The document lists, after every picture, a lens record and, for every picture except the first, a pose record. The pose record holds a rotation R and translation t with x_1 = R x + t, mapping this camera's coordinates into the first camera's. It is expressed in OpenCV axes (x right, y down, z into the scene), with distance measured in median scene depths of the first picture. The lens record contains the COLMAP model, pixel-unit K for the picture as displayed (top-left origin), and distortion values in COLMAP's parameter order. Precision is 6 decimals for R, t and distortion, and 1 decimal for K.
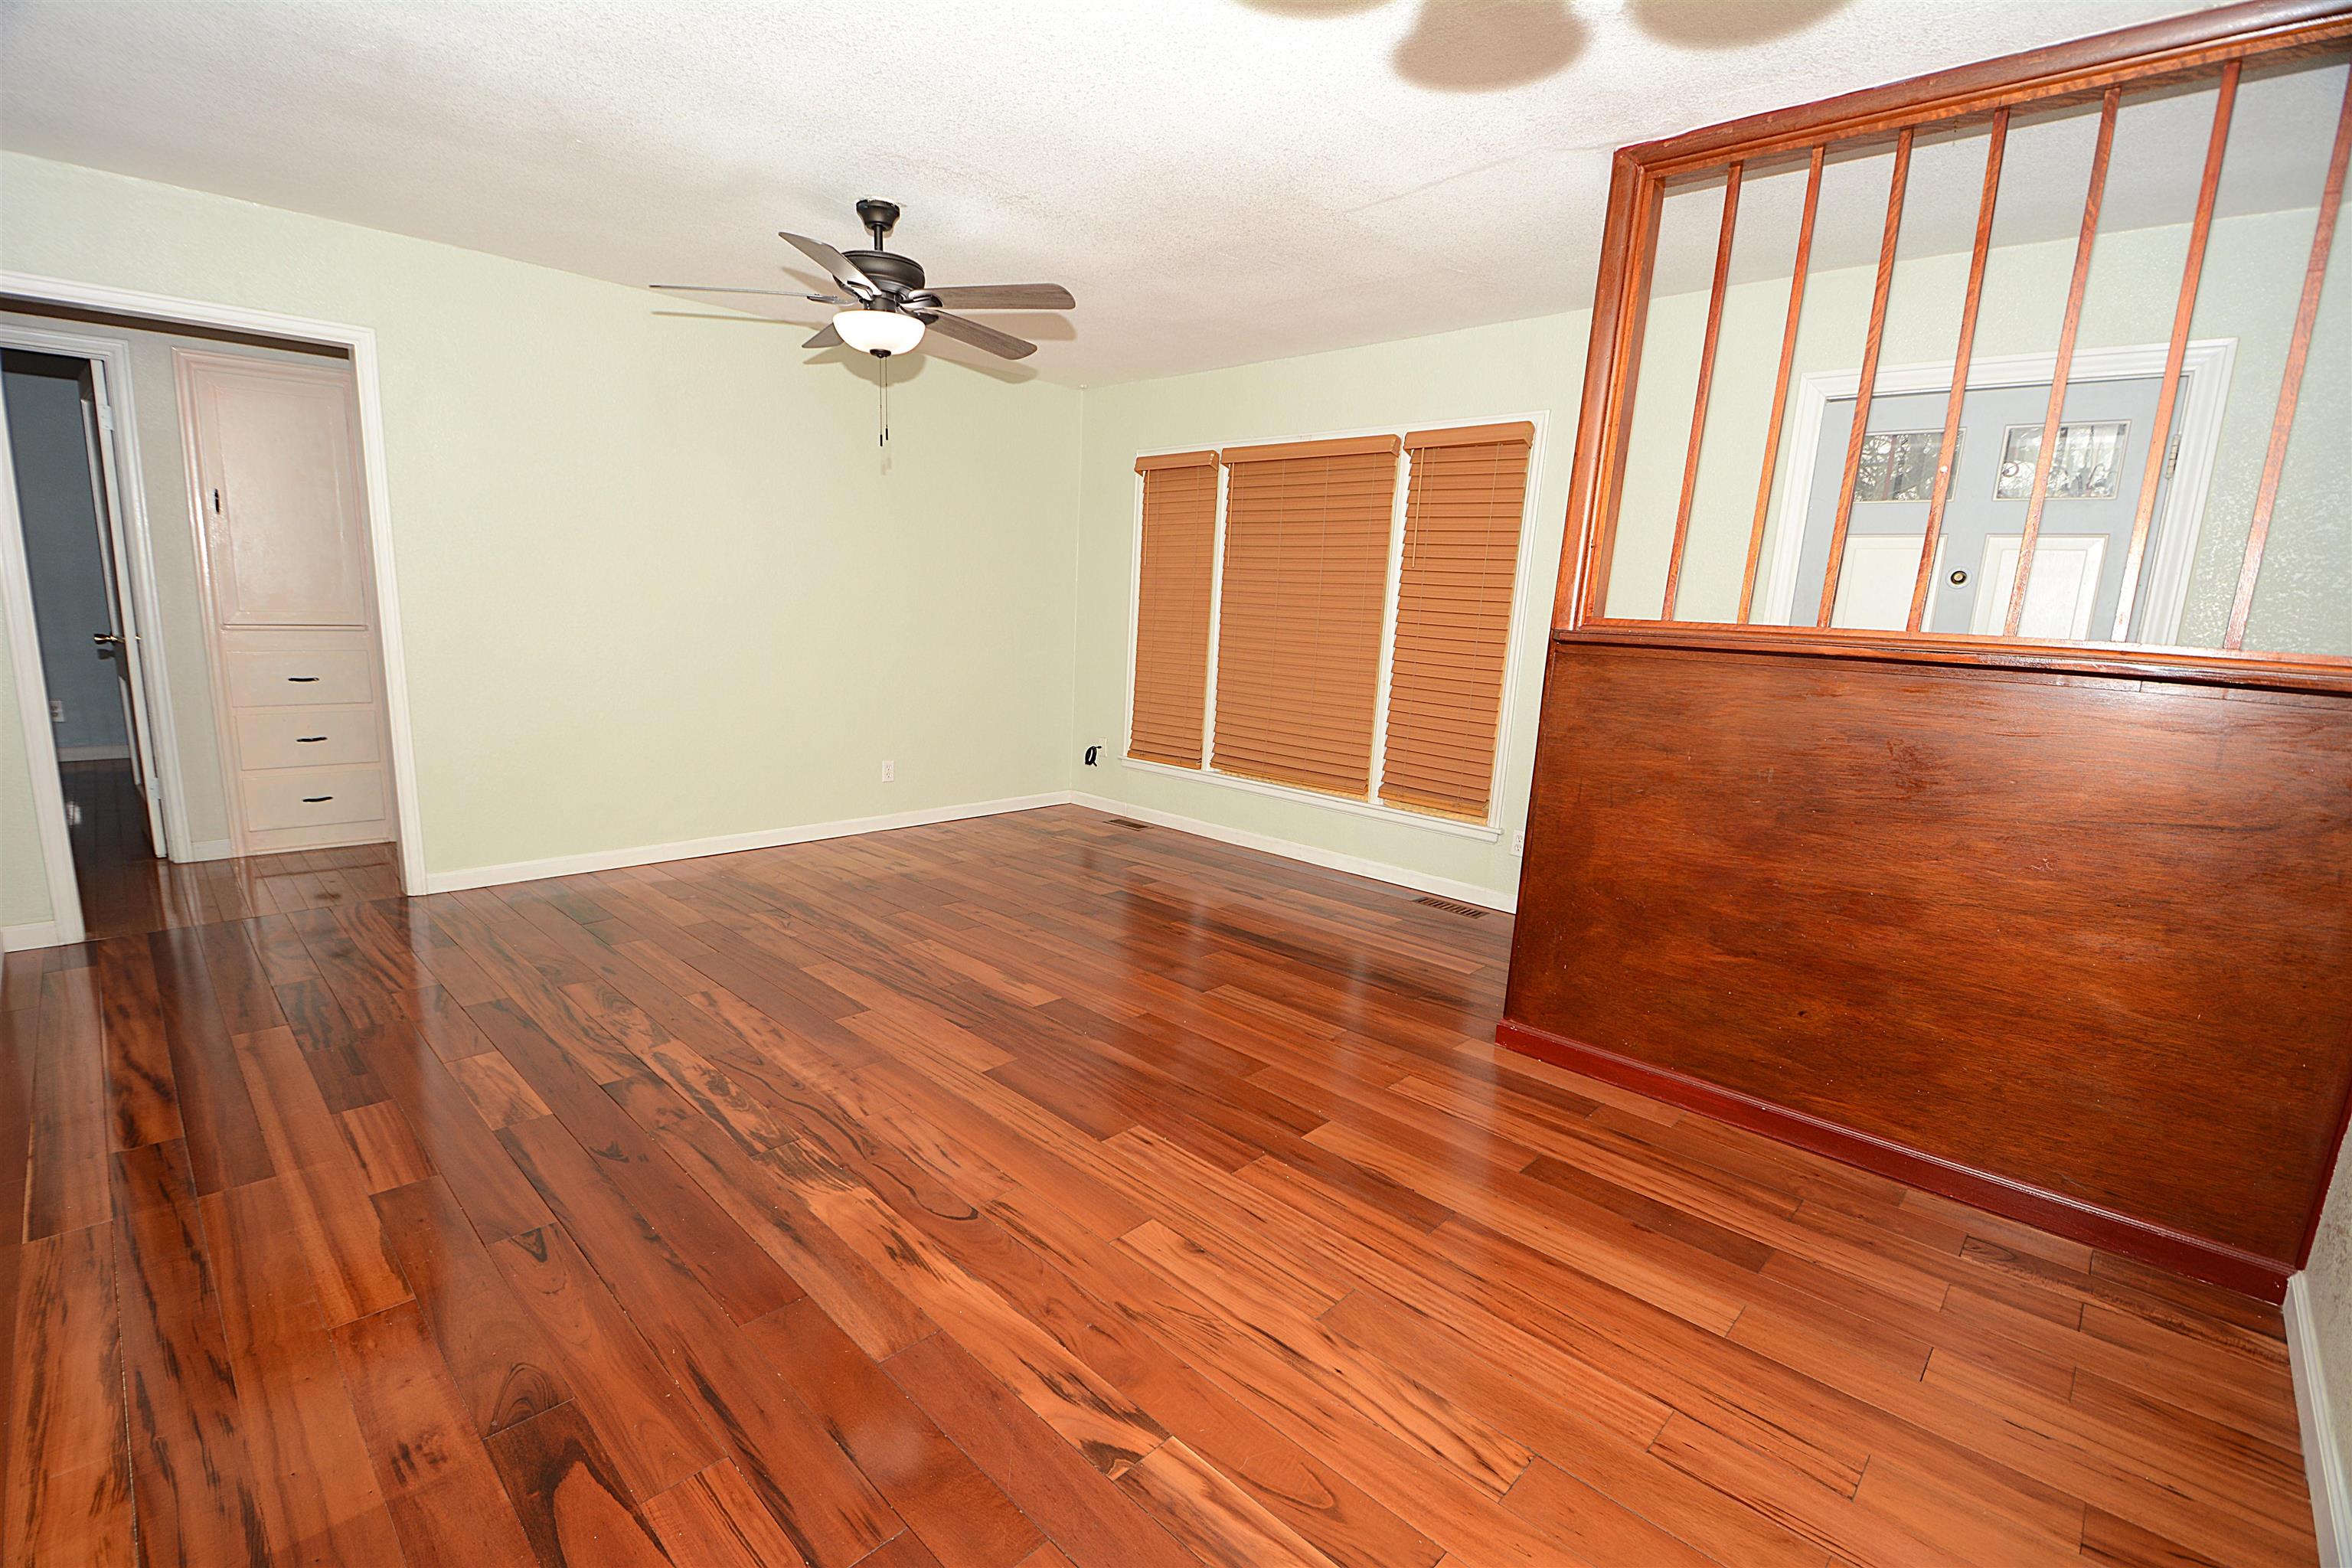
lens RADIAL K [[1030.3, 0, 1158.8], [0, 1030.3, 812.0], [0, 0, 1]] dist [0.013306, -0.022023]
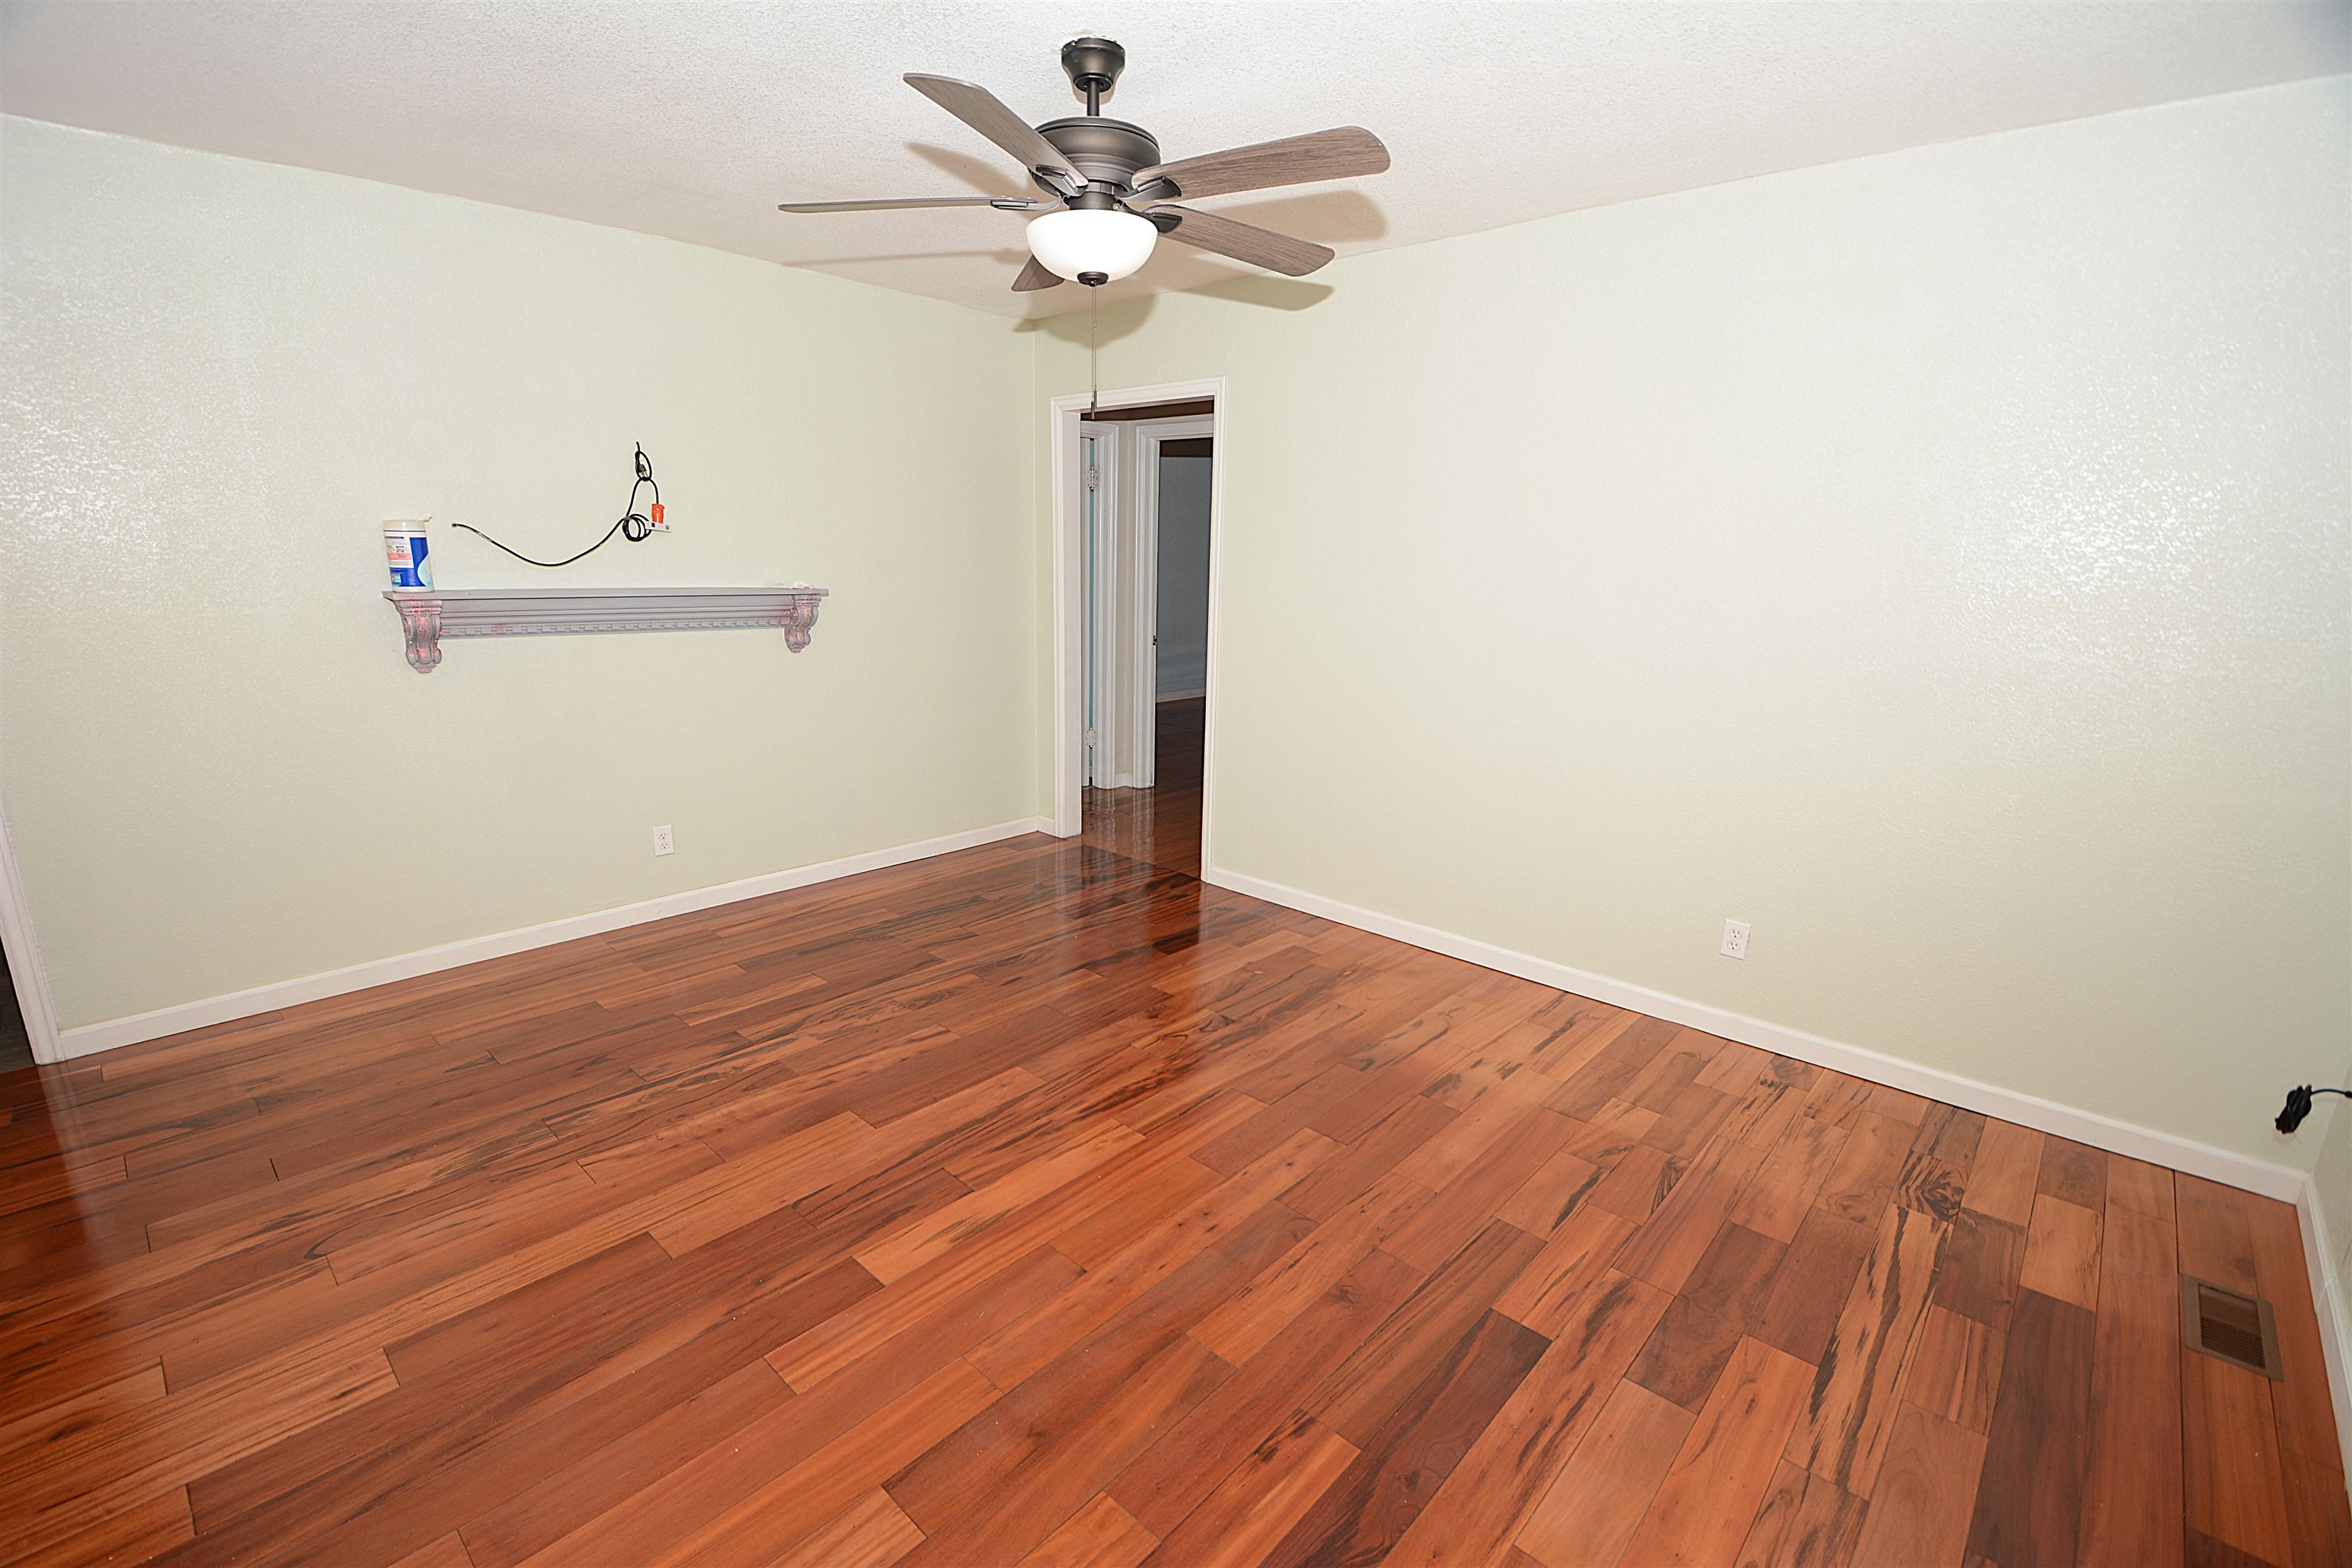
lens RADIAL K [[1030.3, 0, 1158.8], [0, 1030.3, 812.0], [0, 0, 1]] dist [0.013306, -0.022023]
pose [[0.018015, 0.206593, -0.978261, 0.474826], [-0.215069, 0.956317, 0.197998, -0.259901], [0.976433, 0.206827, 0.061659, 1.097865]]
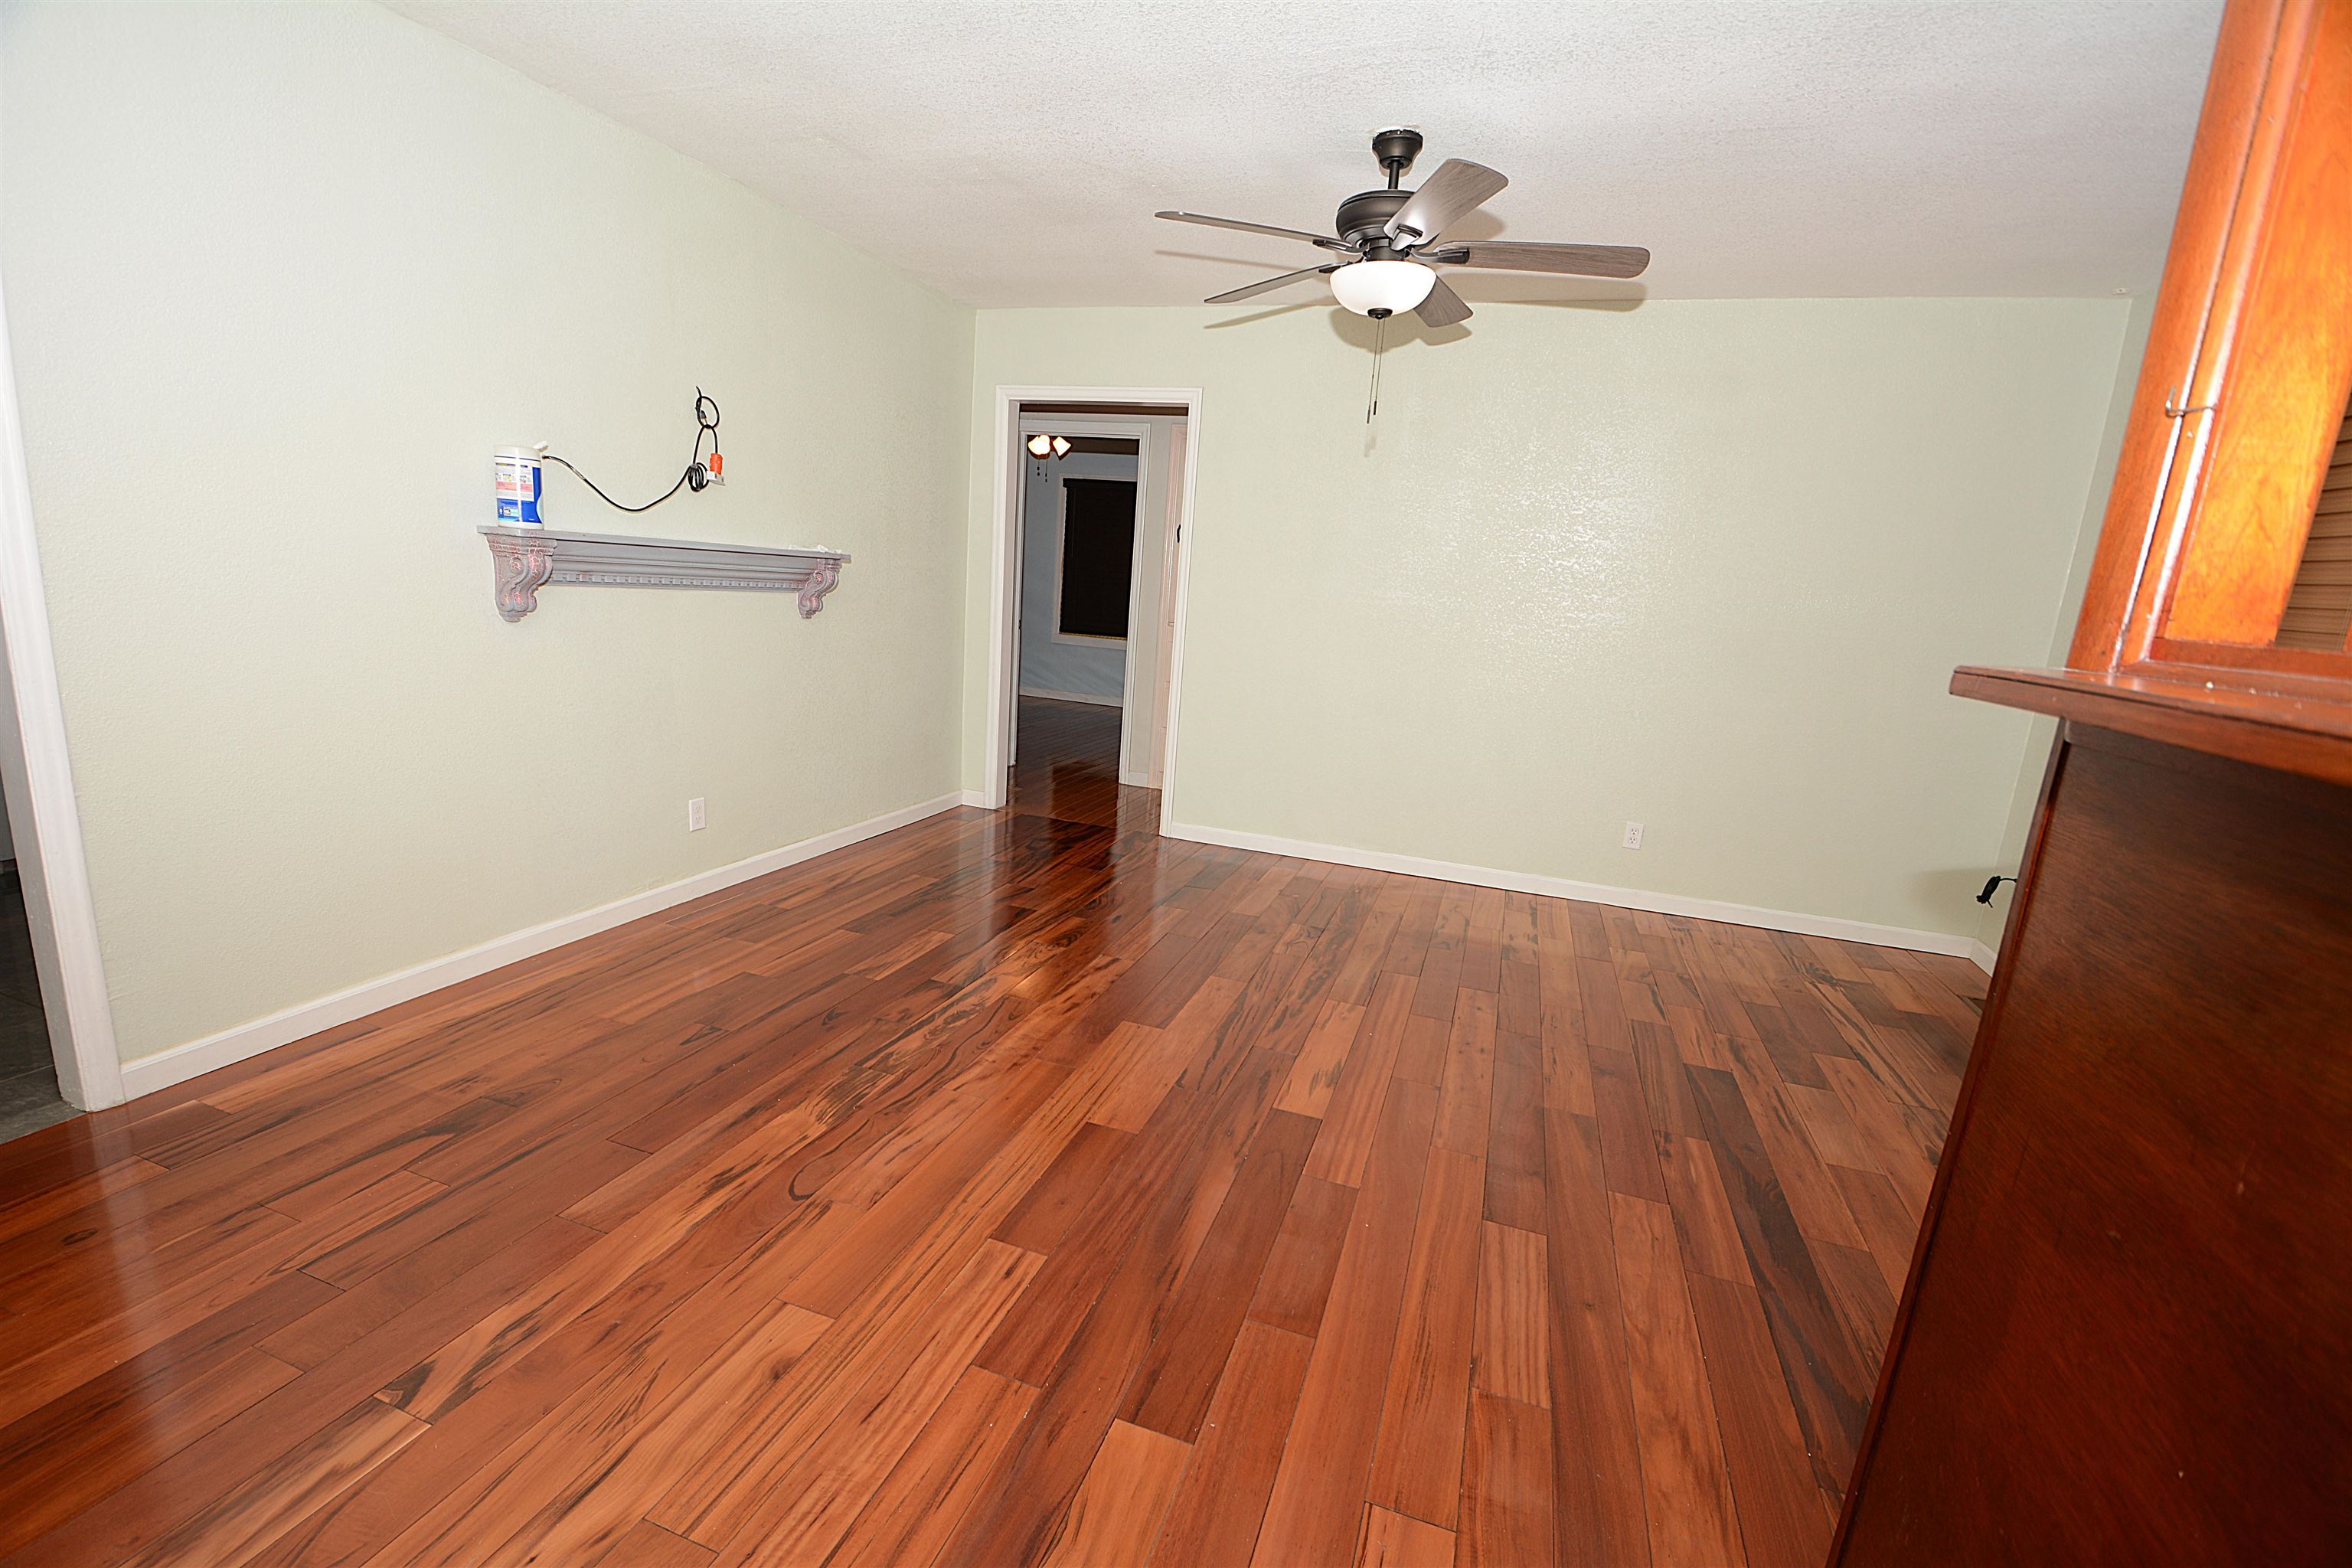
lens RADIAL K [[1030.3, 0, 1158.8], [0, 1030.3, 812.0], [0, 0, 1]] dist [0.013306, -0.022023]
pose [[0.421134, 0.188027, -0.887295, 0.502068], [-0.228945, 0.968634, 0.096601, -0.086815], [0.877628, 0.162459, 0.450973, 0.532651]]
